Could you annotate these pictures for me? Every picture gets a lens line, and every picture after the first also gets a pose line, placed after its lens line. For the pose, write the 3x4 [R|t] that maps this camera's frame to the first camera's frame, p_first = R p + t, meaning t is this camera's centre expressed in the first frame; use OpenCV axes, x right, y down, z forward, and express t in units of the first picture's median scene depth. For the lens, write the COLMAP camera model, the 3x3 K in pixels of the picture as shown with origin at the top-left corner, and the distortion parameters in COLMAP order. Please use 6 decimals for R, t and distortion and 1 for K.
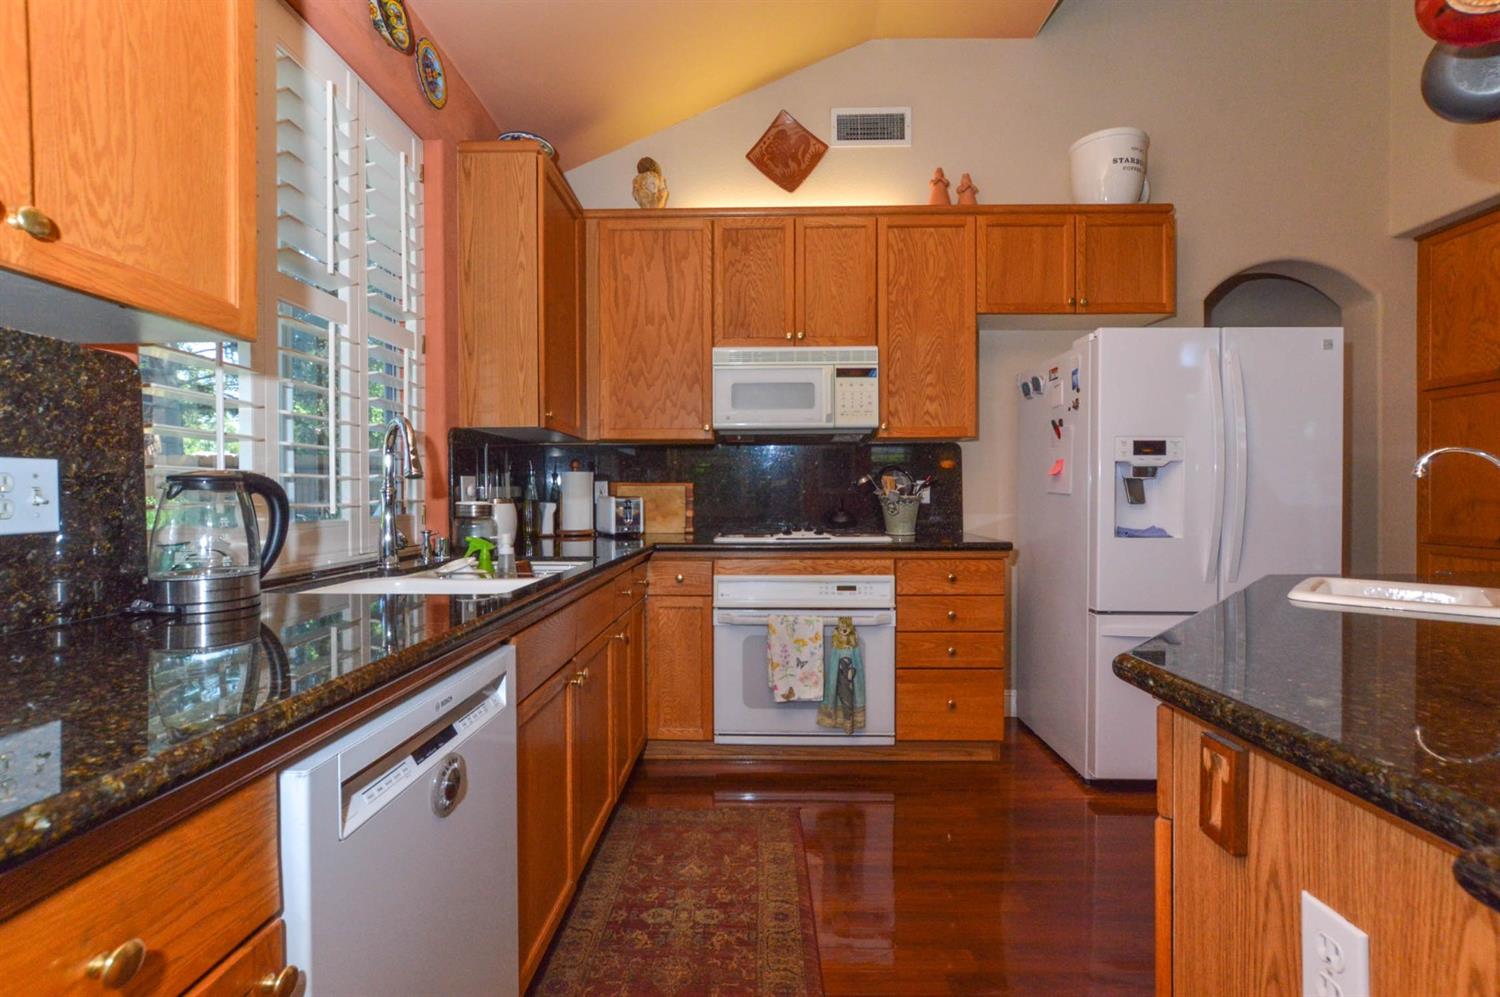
lens RADIAL K [[678.3, 0, 747.2], [0, 678.3, 494.0], [0, 0, 1]] dist [-0.013828, 0.002369]
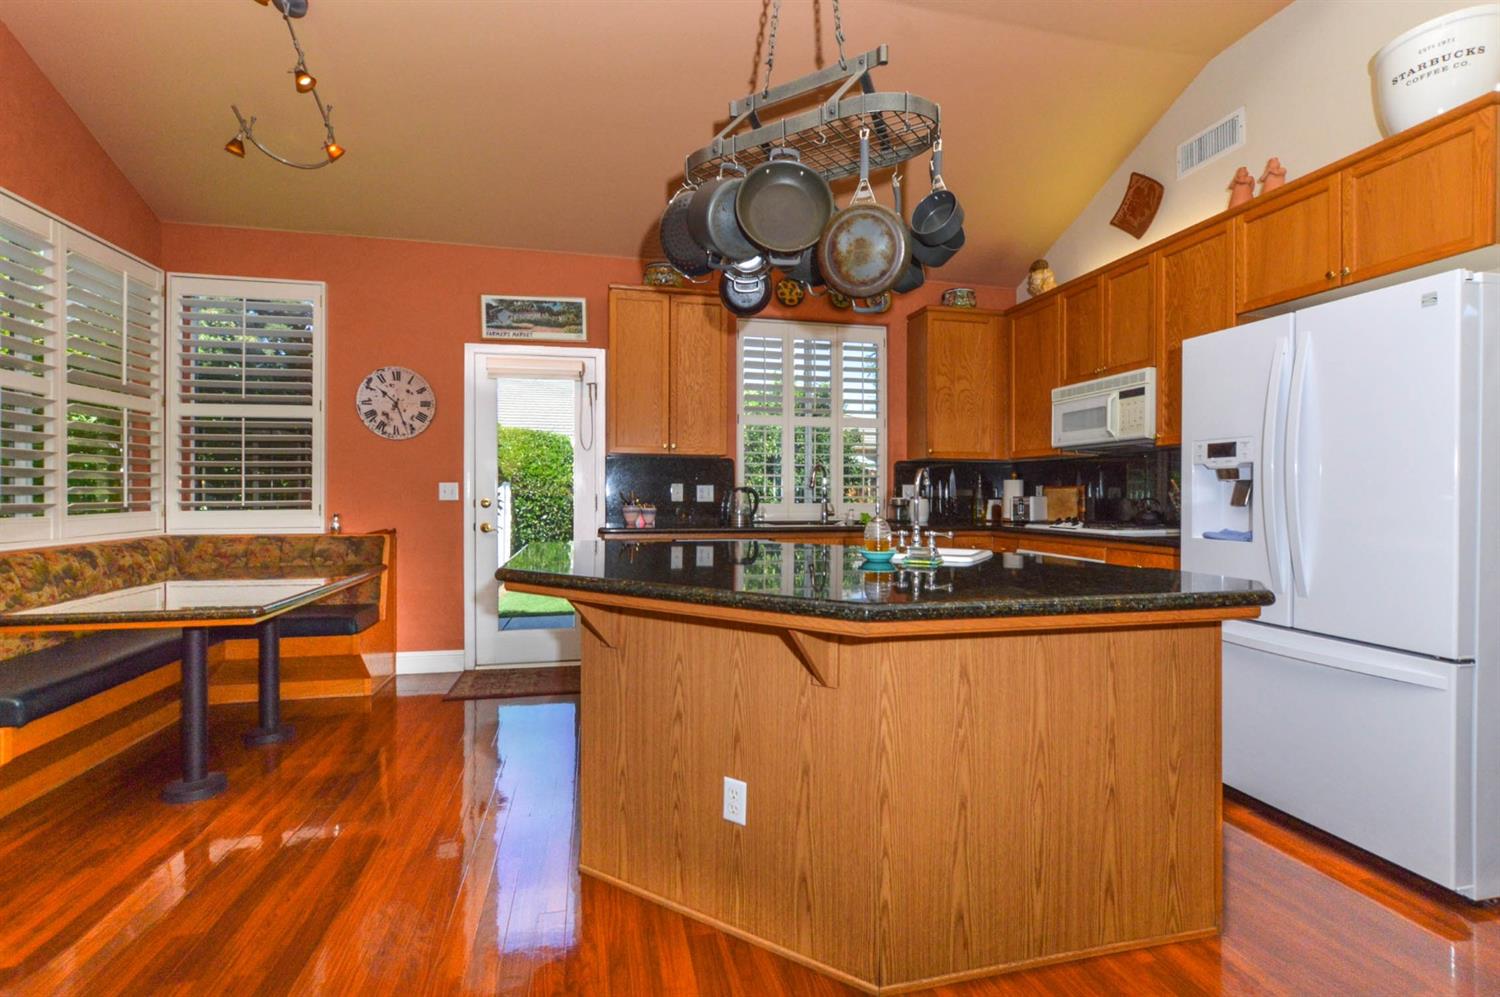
lens RADIAL K [[678.3, 0, 746.7], [0, 678.3, 497.4], [0, 0, 1]] dist [-0.013828, 0.002369]
pose [[0.248465, 0.007594, -0.968611, 1.119602], [-0.004639, 0.999967, 0.006650, -0.001441], [0.968630, 0.002841, 0.248492, 0.055816]]
